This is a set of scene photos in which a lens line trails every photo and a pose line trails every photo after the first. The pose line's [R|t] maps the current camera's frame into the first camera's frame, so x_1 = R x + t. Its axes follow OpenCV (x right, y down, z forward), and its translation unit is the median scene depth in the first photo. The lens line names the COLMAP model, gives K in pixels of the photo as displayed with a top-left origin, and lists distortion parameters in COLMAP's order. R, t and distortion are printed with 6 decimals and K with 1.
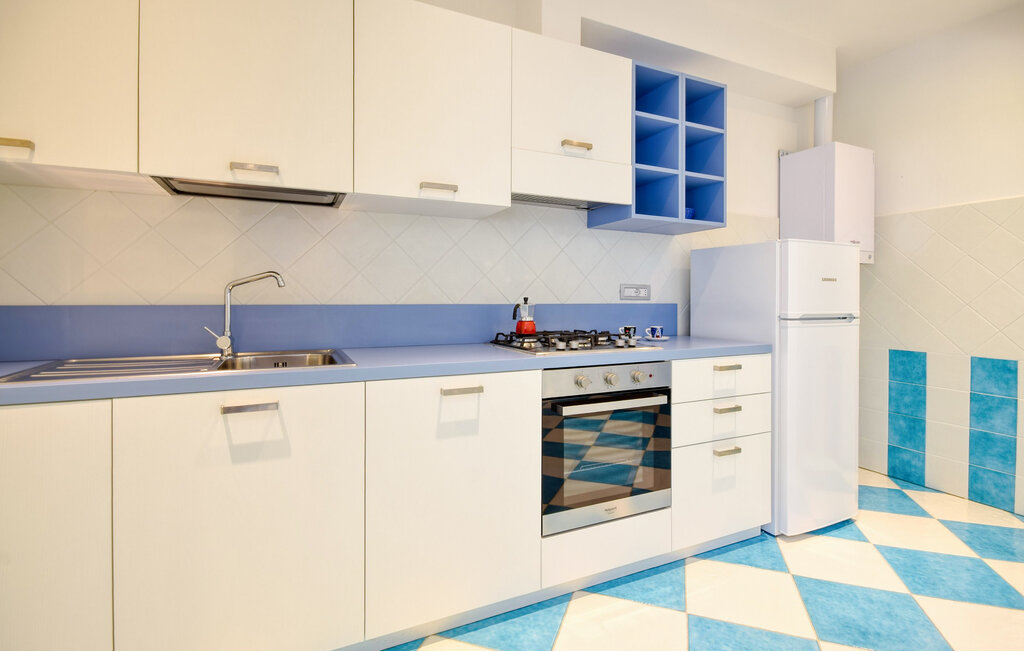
lens RADIAL K [[469.6, 0, 497.5], [0, 469.6, 298.3], [0, 0, 1]] dist [-0.001629, -0.000418]
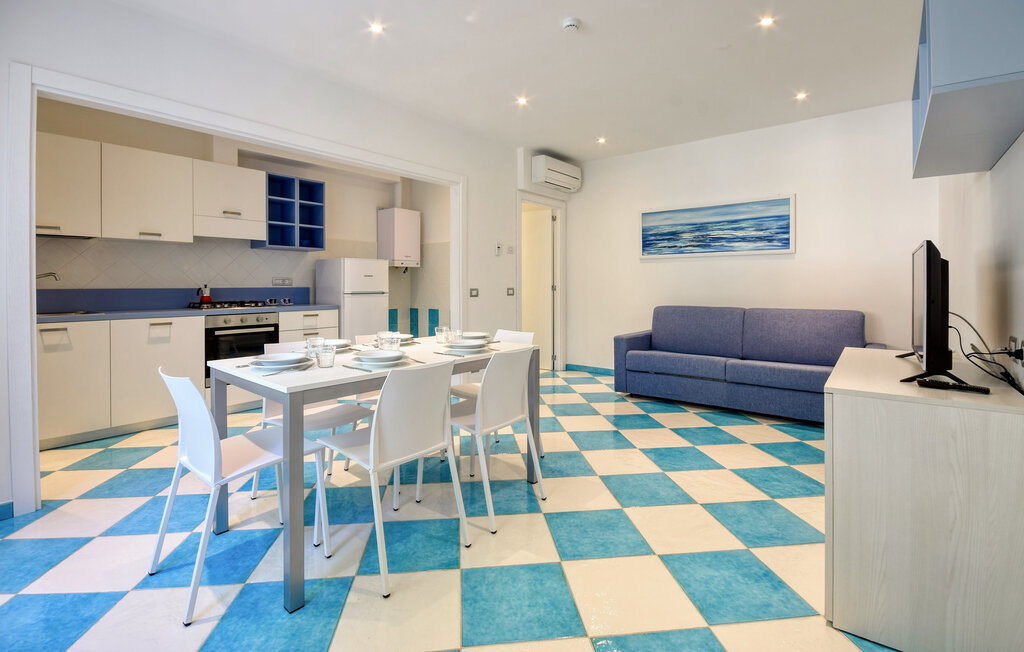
lens RADIAL K [[471.5, 0, 506.8], [0, 471.5, 288.4], [0, 0, 1]] dist [-0.002110, -0.001231]
pose [[0.897498, -0.006297, 0.440973, 0.331574], [0.001913, 0.999944, 0.010386, -0.004500], [-0.441014, -0.008478, 0.897460, -1.422412]]
